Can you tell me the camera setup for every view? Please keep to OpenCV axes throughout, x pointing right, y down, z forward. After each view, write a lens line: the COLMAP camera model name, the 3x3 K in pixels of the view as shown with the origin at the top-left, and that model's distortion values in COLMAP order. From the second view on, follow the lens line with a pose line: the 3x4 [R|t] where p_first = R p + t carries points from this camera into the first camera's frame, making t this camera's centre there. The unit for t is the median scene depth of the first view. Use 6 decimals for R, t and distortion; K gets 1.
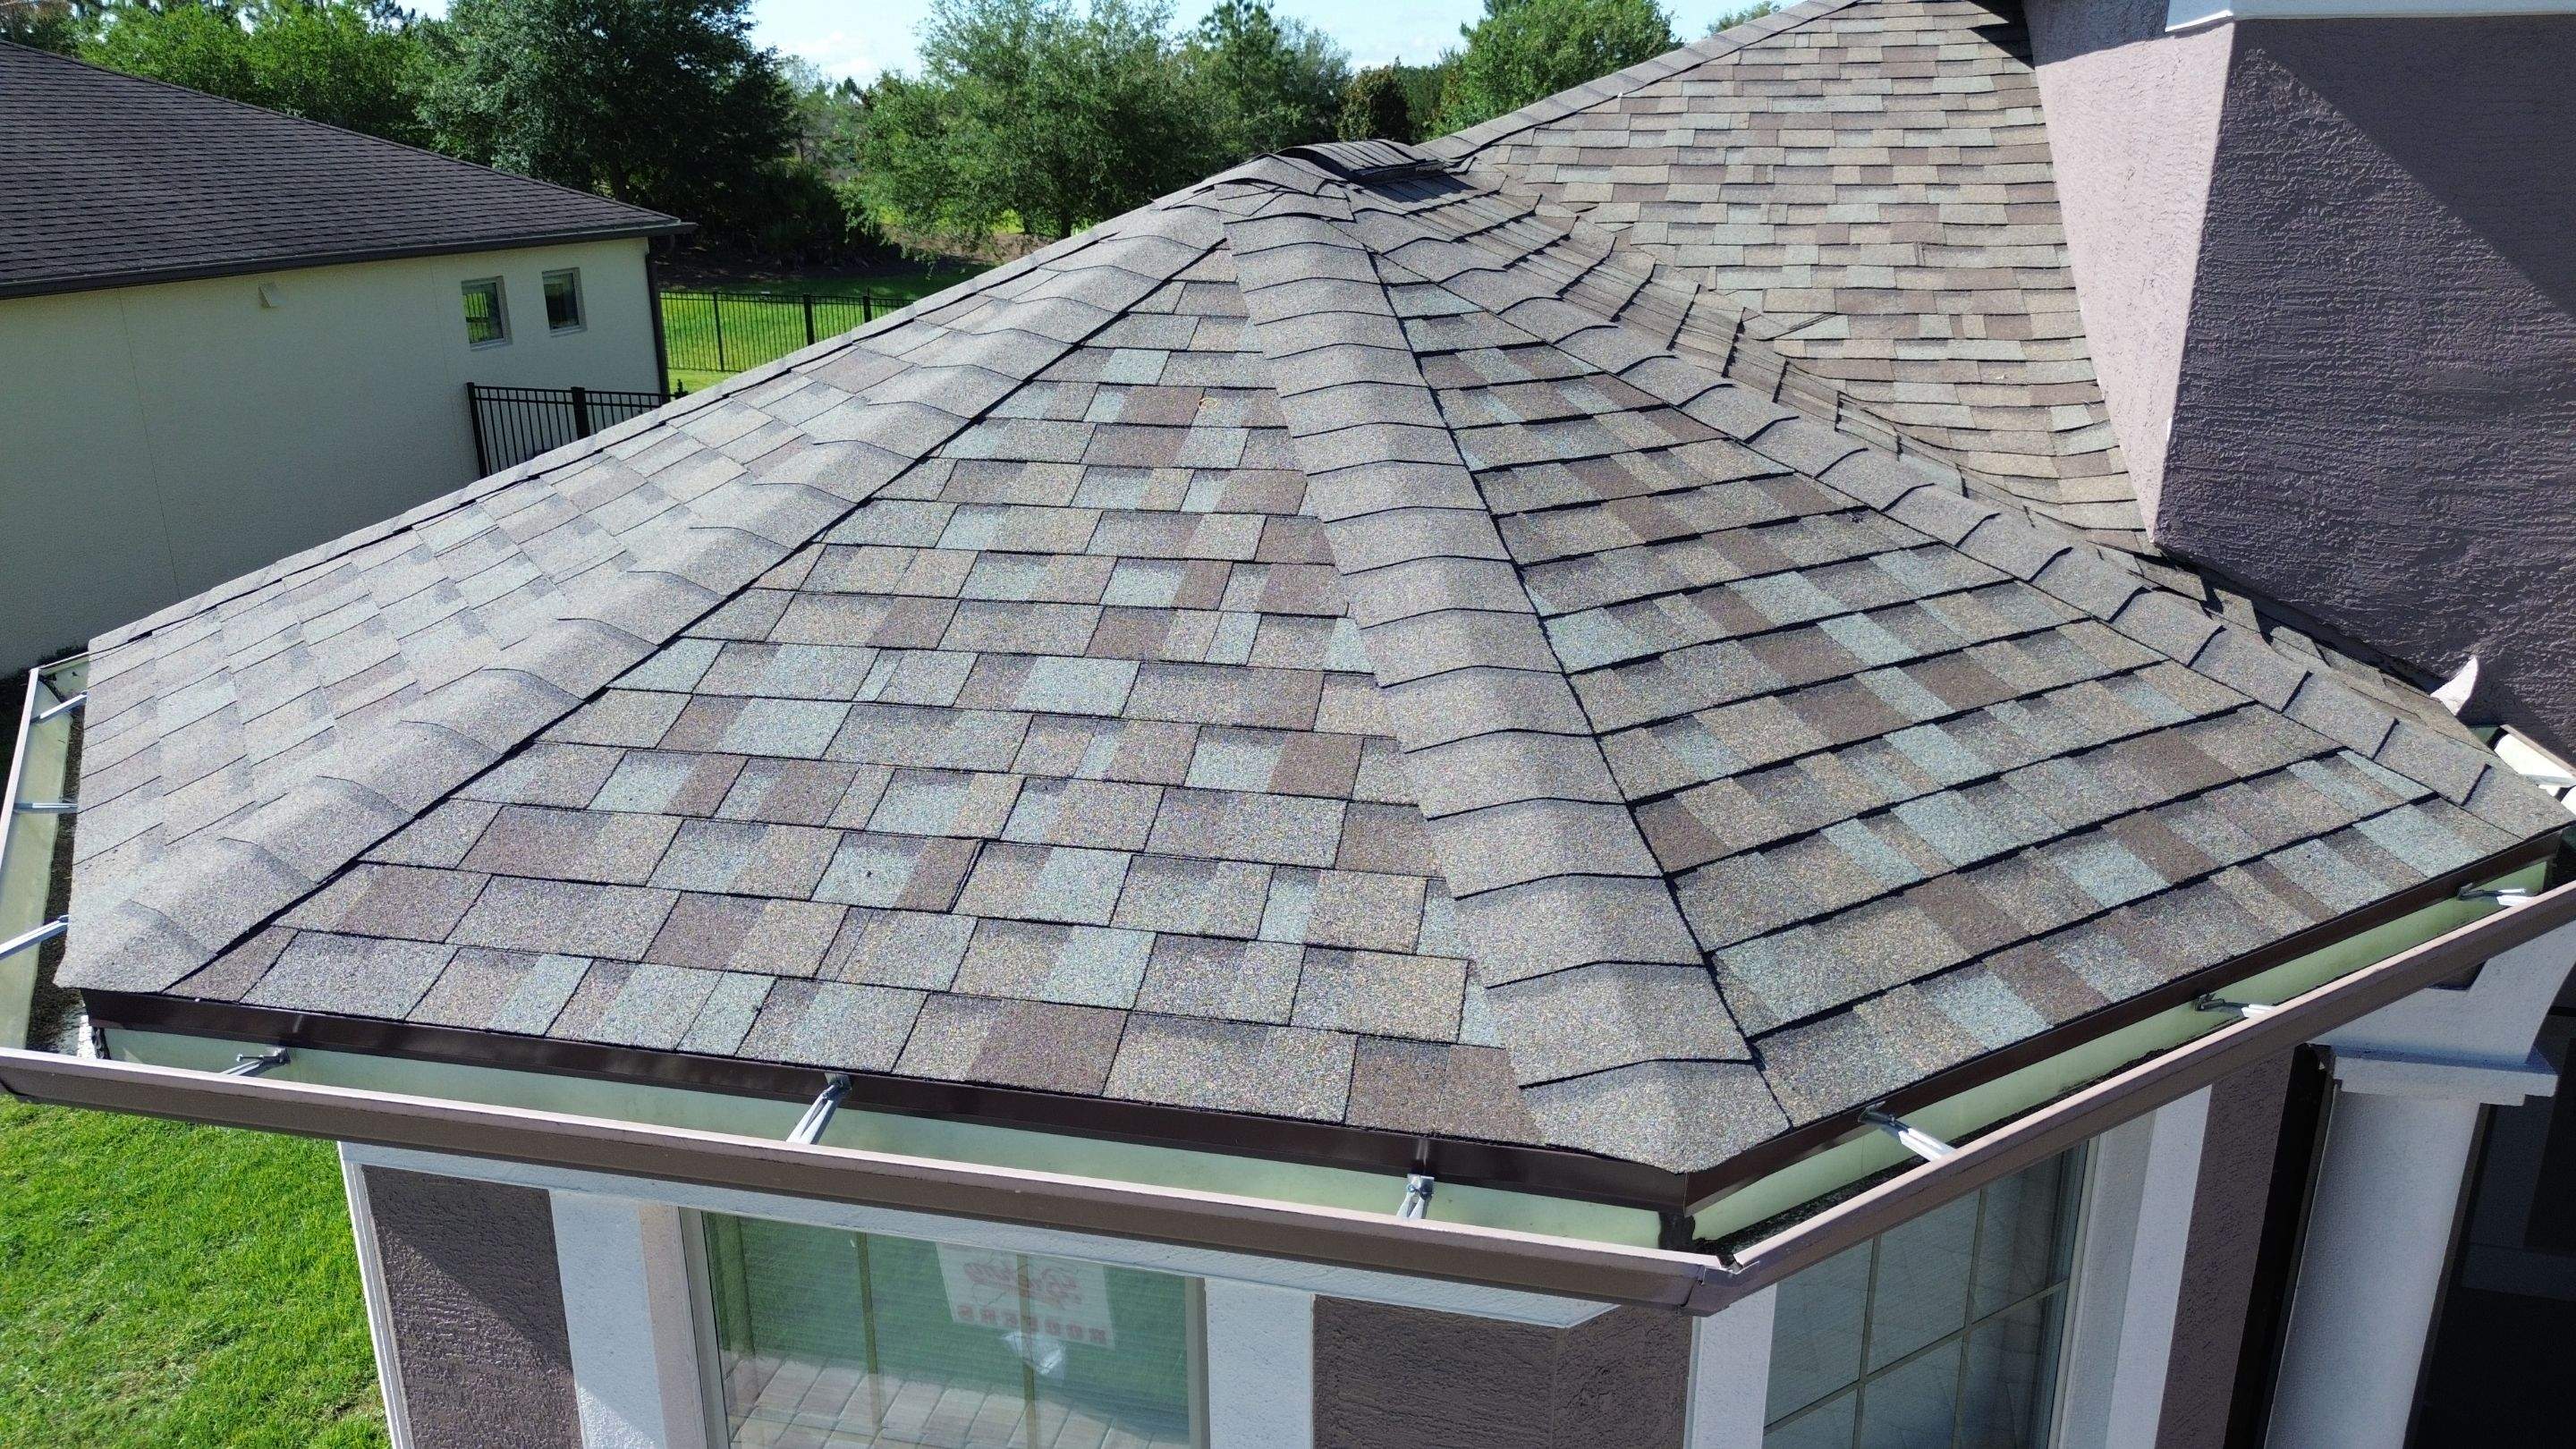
lens RADIAL K [[1827.7, 0, 1301.3], [0, 1827.7, 724.8], [0, 0, 1]] dist [0.073310, -0.074602]
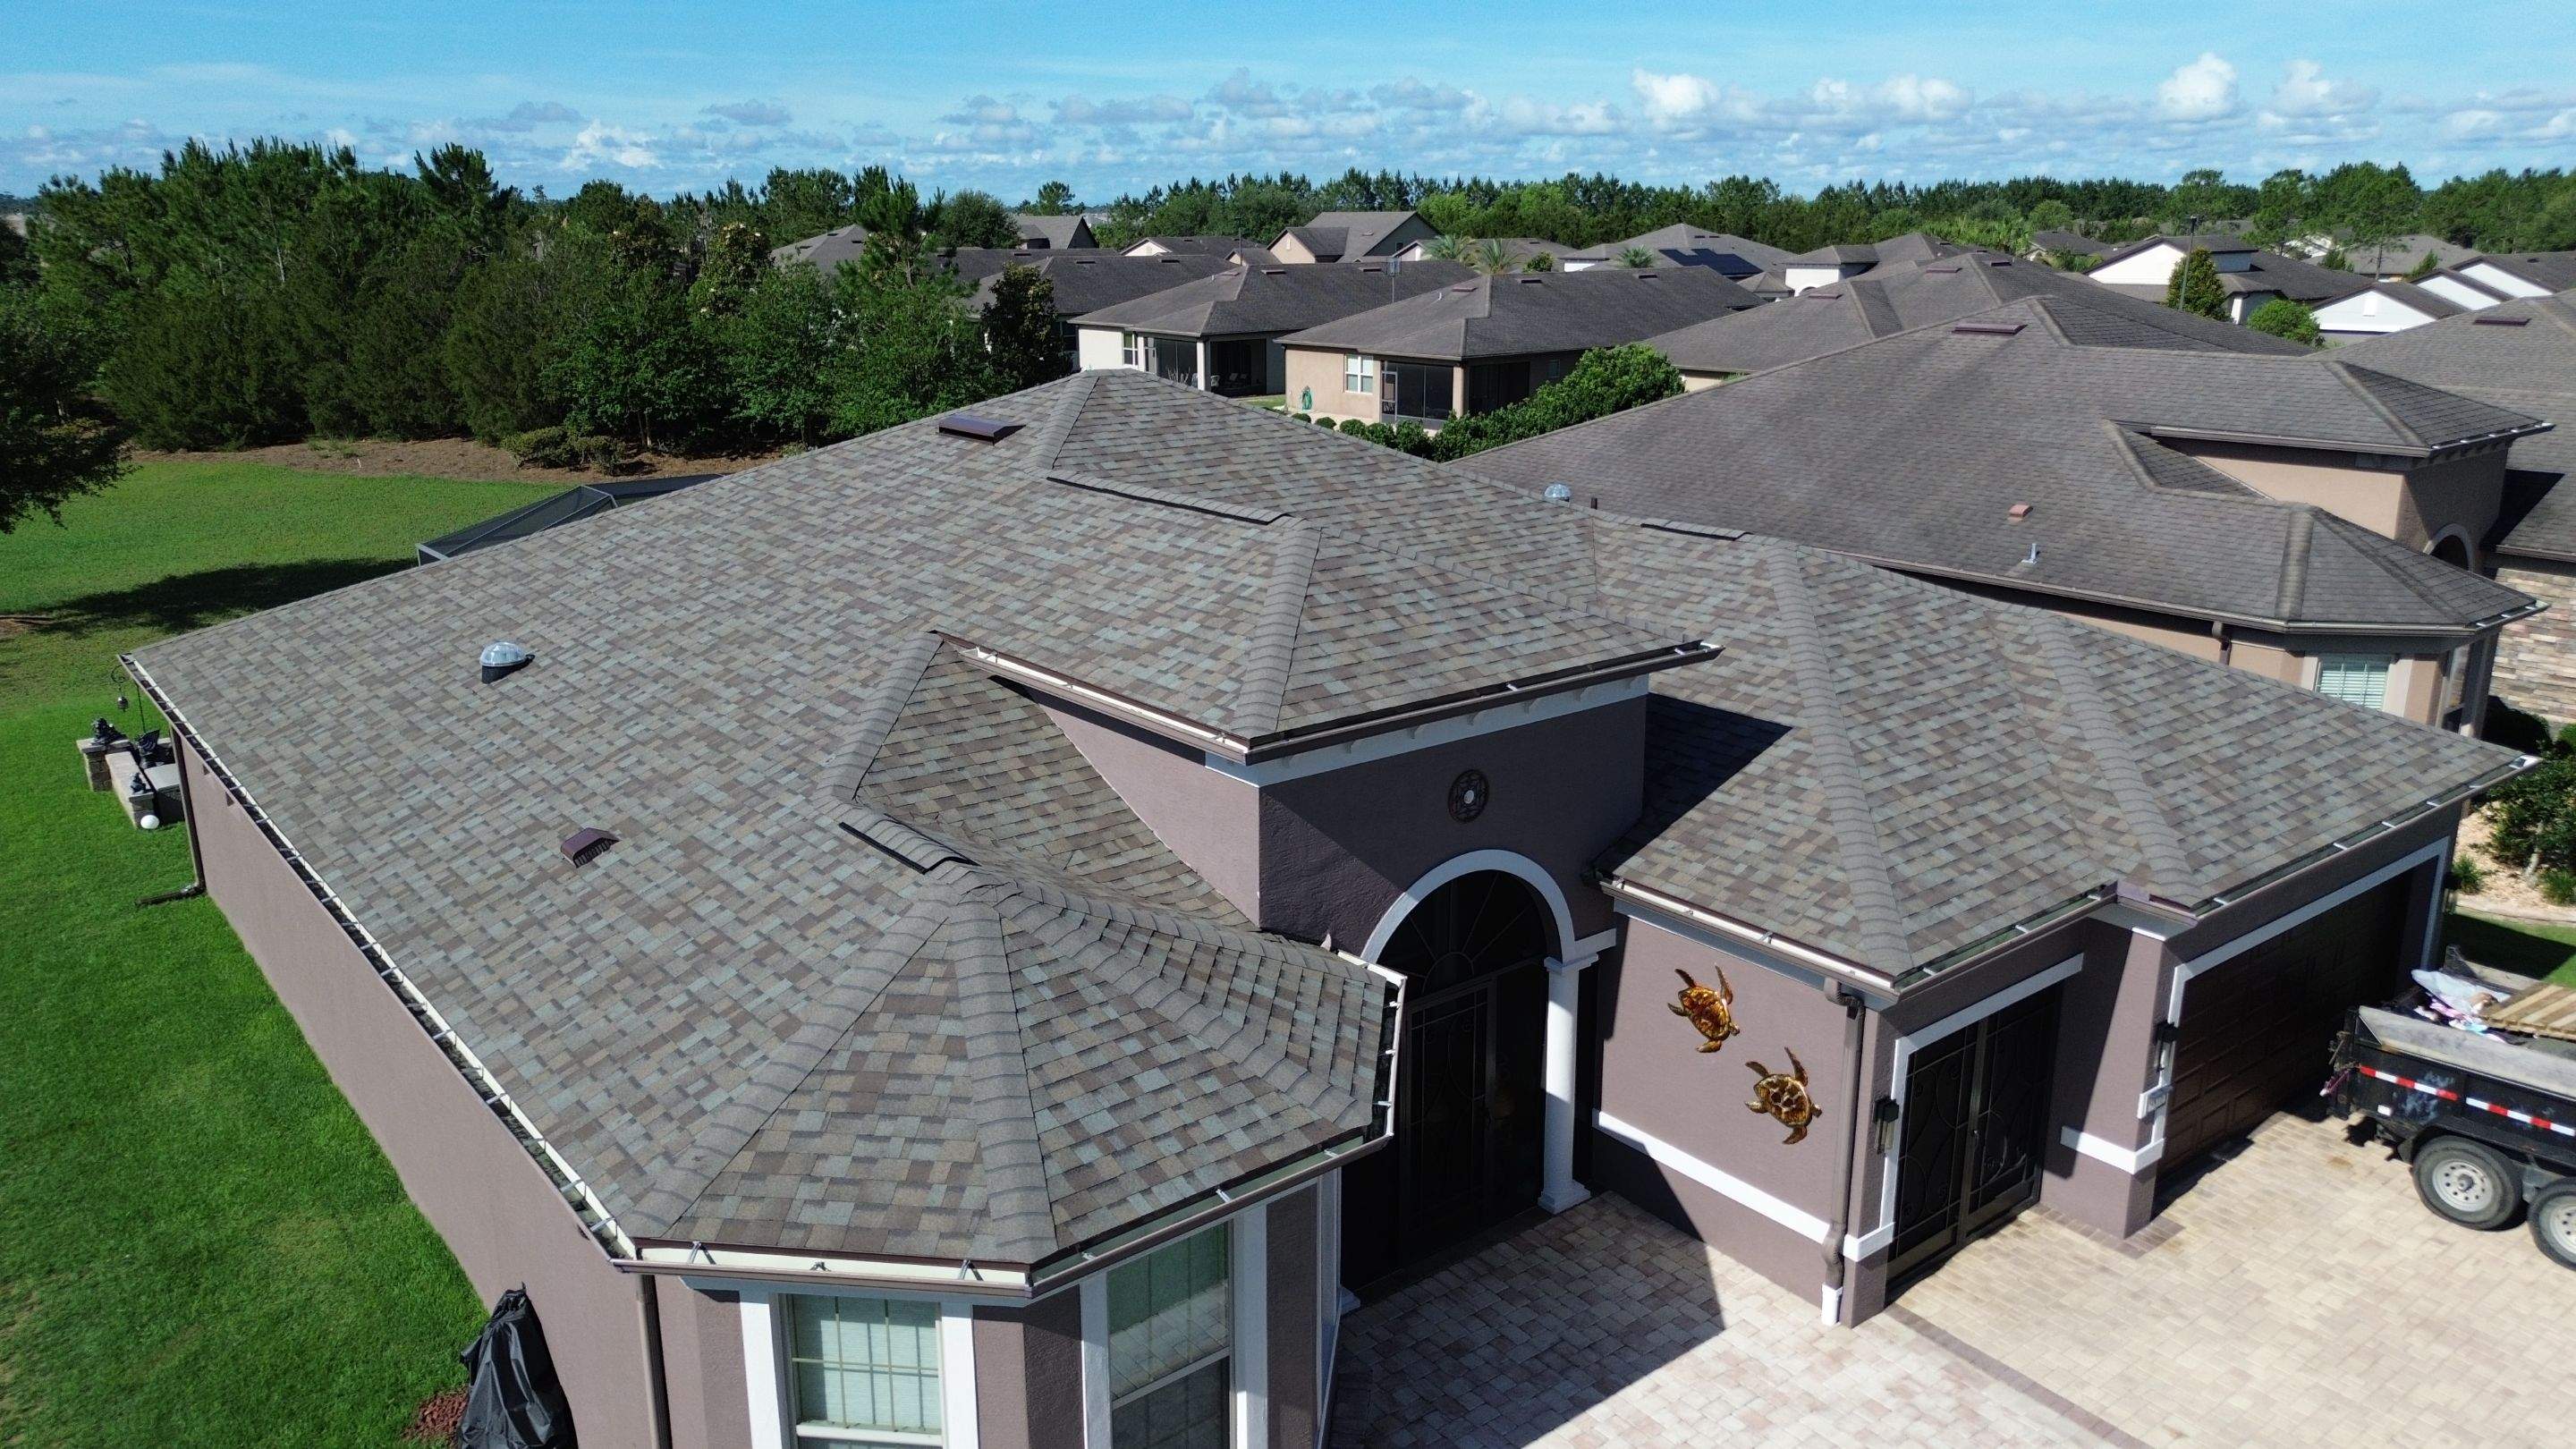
lens RADIAL K [[1827.7, 0, 1299.1], [0, 1827.7, 723.0], [0, 0, 1]] dist [0.073310, -0.074602]
pose [[0.616135, -0.210926, 0.758872, -2.424539], [0.248361, 0.966351, 0.066948, -0.833350], [-0.747458, 0.147226, 0.647789, -1.563328]]
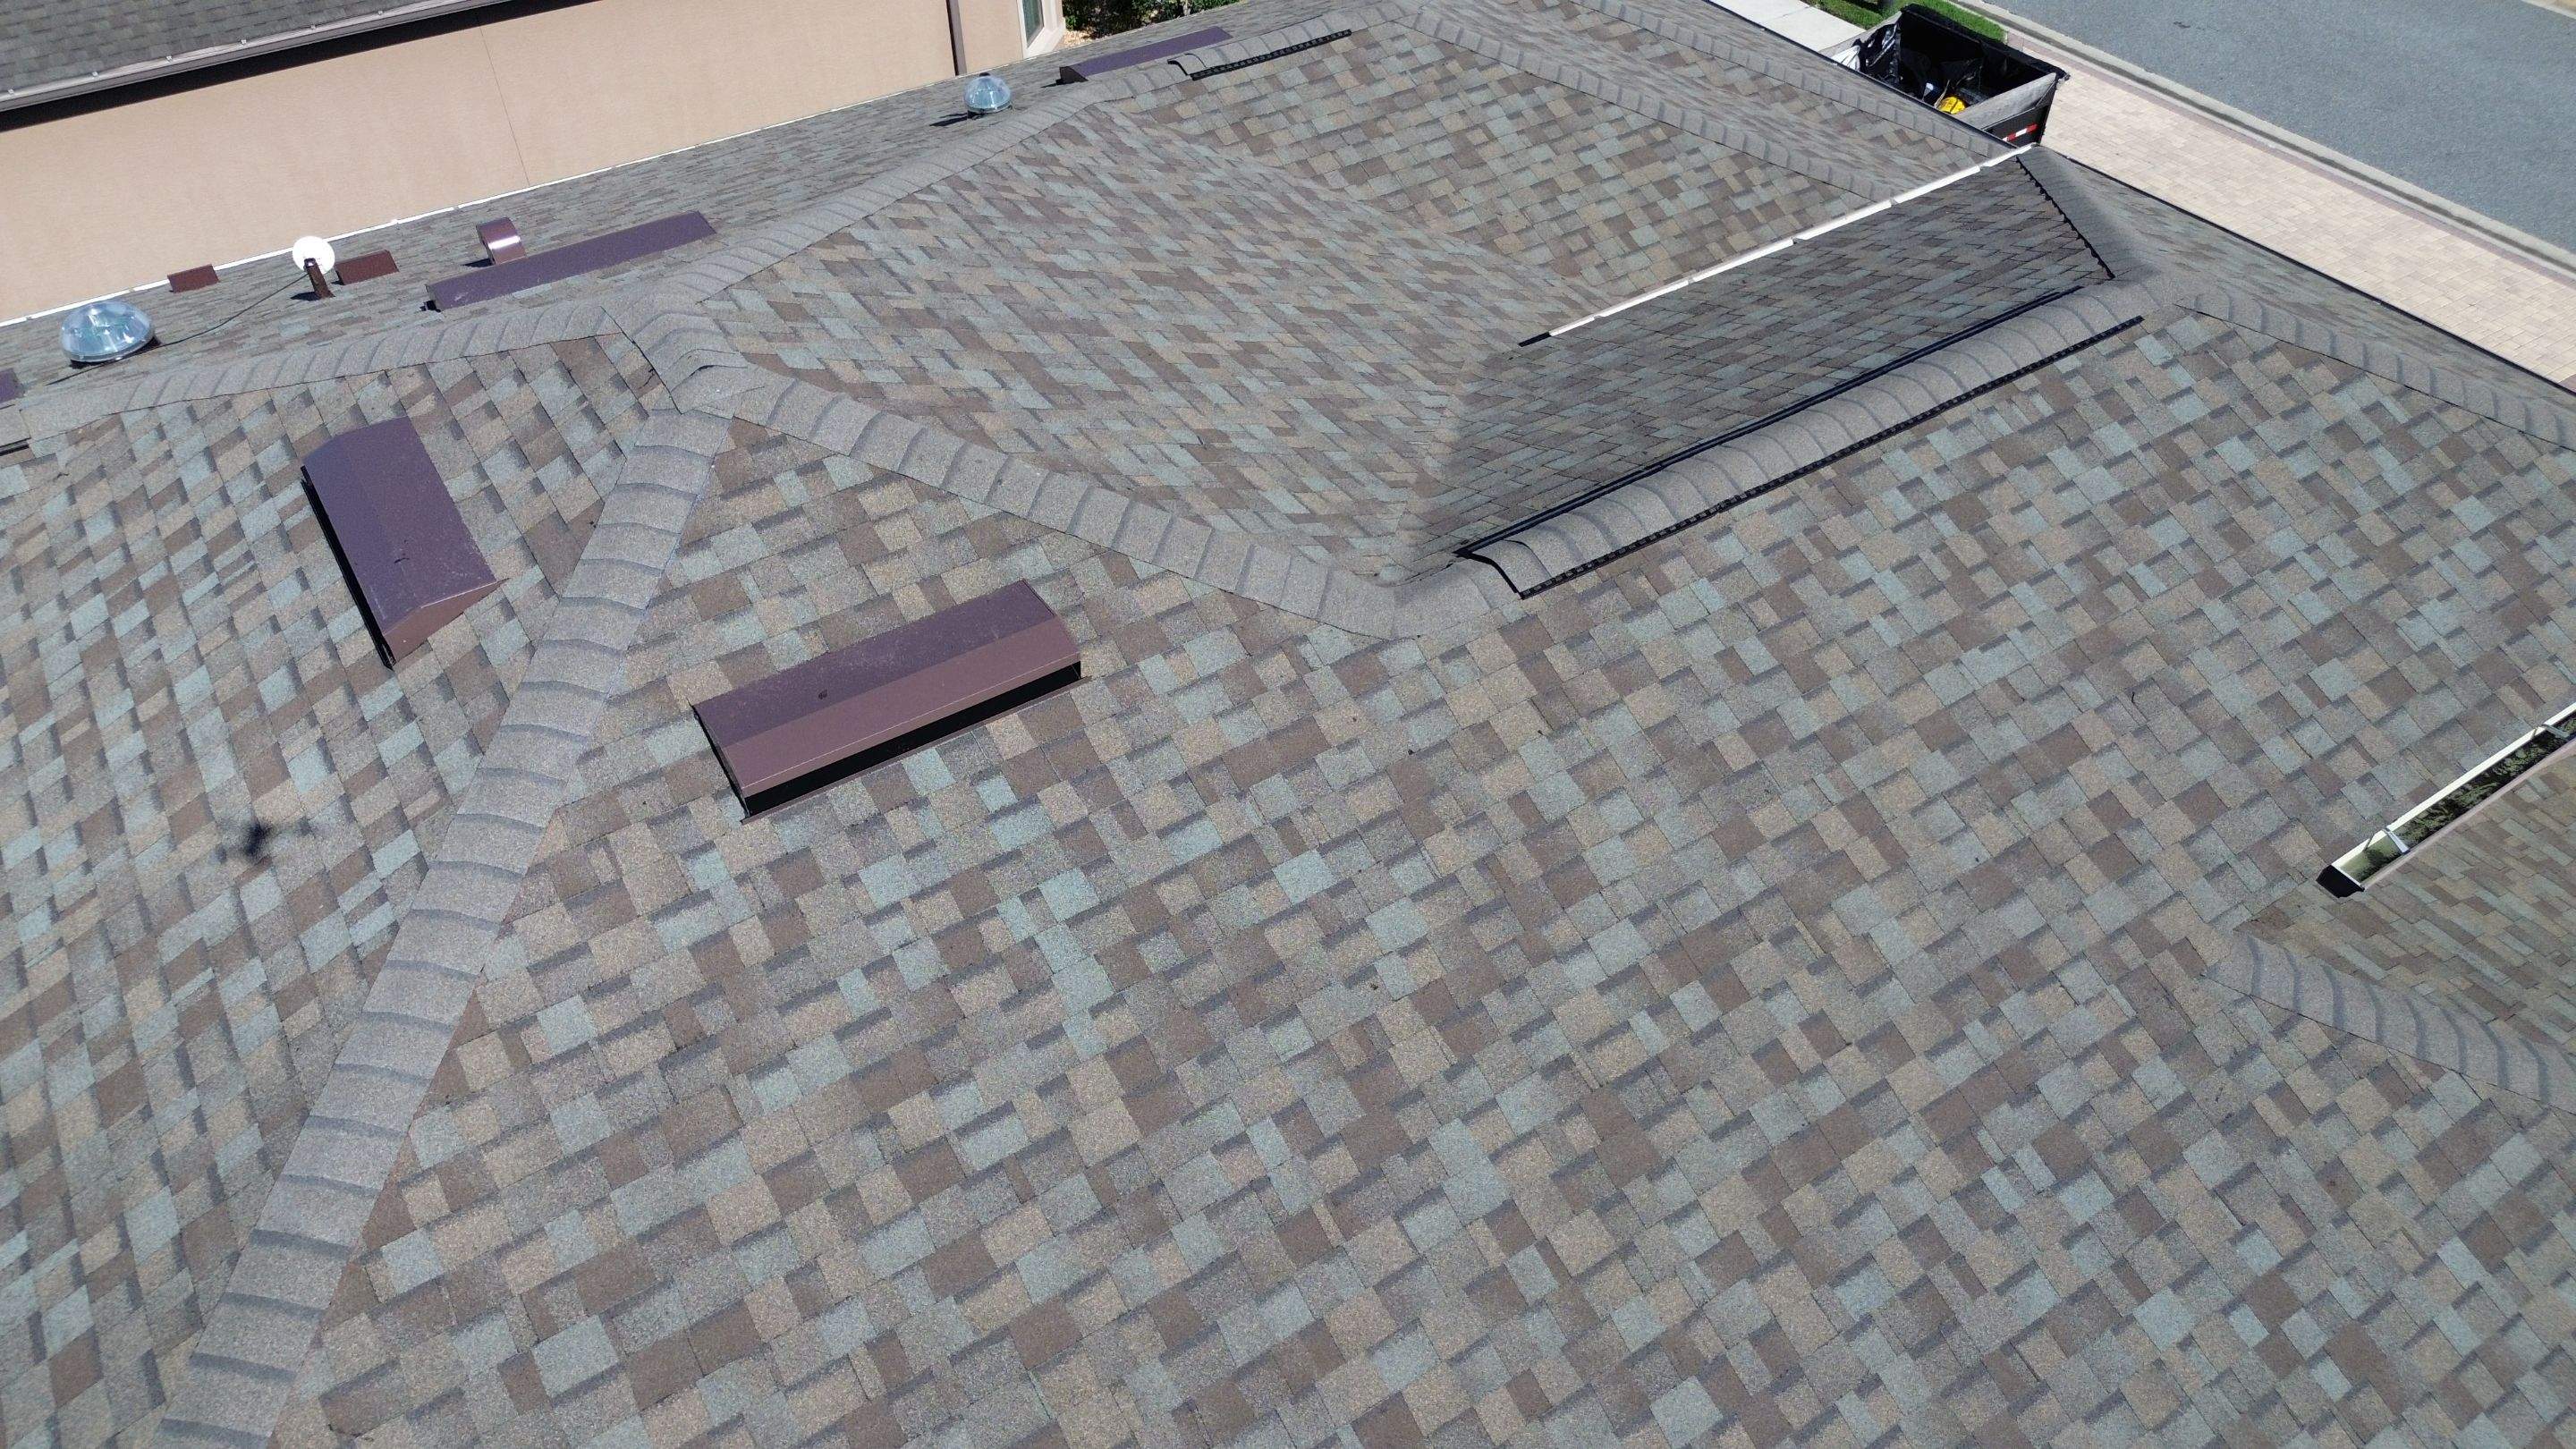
lens RADIAL K [[1827.7, 0, 1305.4], [0, 1827.7, 721.7], [0, 0, 1]] dist [0.073310, -0.074602]
pose [[-0.731199, -0.466956, 0.497293, 0.627404], [0.213887, 0.535299, 0.817134, -3.183927], [-0.647766, 0.703852, -0.291534, 3.568577]]
